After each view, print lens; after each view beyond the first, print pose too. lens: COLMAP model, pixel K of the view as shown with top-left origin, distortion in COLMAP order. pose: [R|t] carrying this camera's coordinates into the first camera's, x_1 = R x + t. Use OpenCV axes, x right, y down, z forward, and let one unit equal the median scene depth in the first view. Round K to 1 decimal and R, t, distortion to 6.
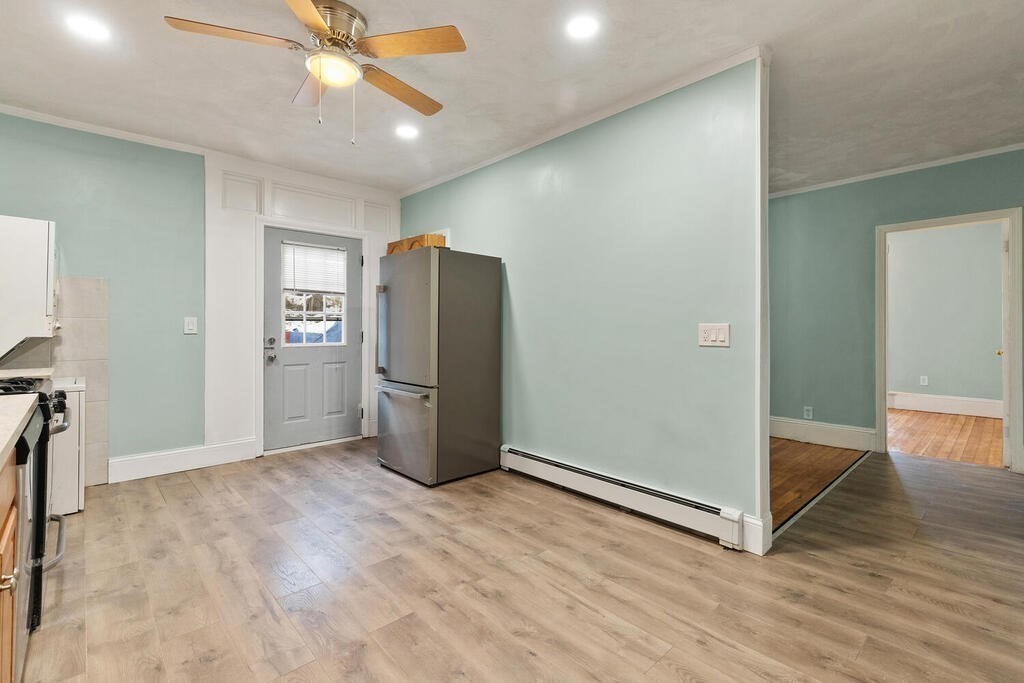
lens RADIAL K [[464.0, 0, 520.2], [0, 464.0, 326.0], [0, 0, 1]] dist [0.001526, 0.000703]
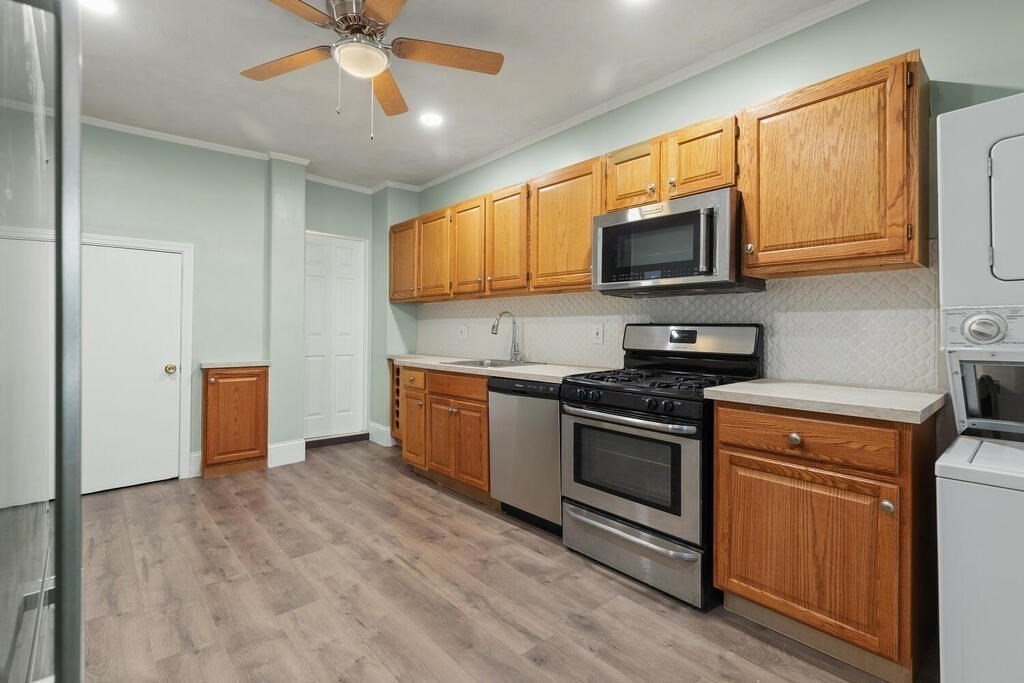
lens RADIAL K [[472.1, 0, 508.9], [0, 472.1, 326.8], [0, 0, 1]] dist [0.002855, -0.000222]
pose [[-0.999575, -0.003400, 0.028958, -0.430956], [-0.003684, 0.999946, -0.009752, 0.003732], [-0.028923, -0.009855, -0.999533, 1.147433]]
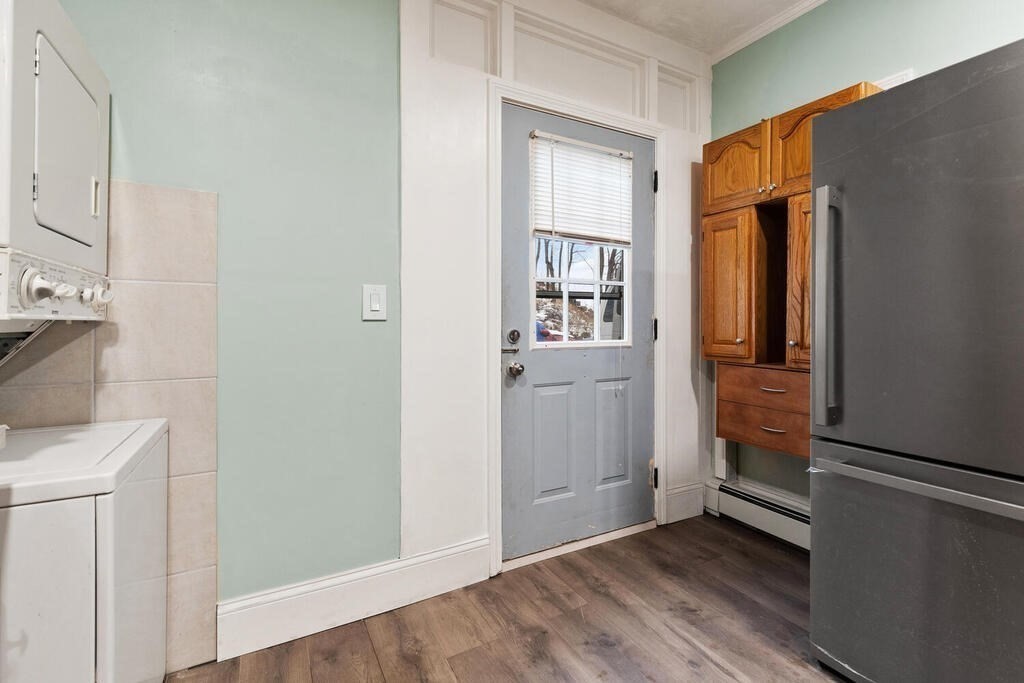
lens RADIAL K [[477.8, 0, 526.2], [0, 477.8, 326.1], [0, 0, 1]] dist [0.002327, 0.000047]
pose [[0.972886, -0.001416, -0.231281, -0.466023], [0.002783, 0.999981, 0.005584, 0.021259], [0.231269, -0.006076, 0.972871, 0.588589]]
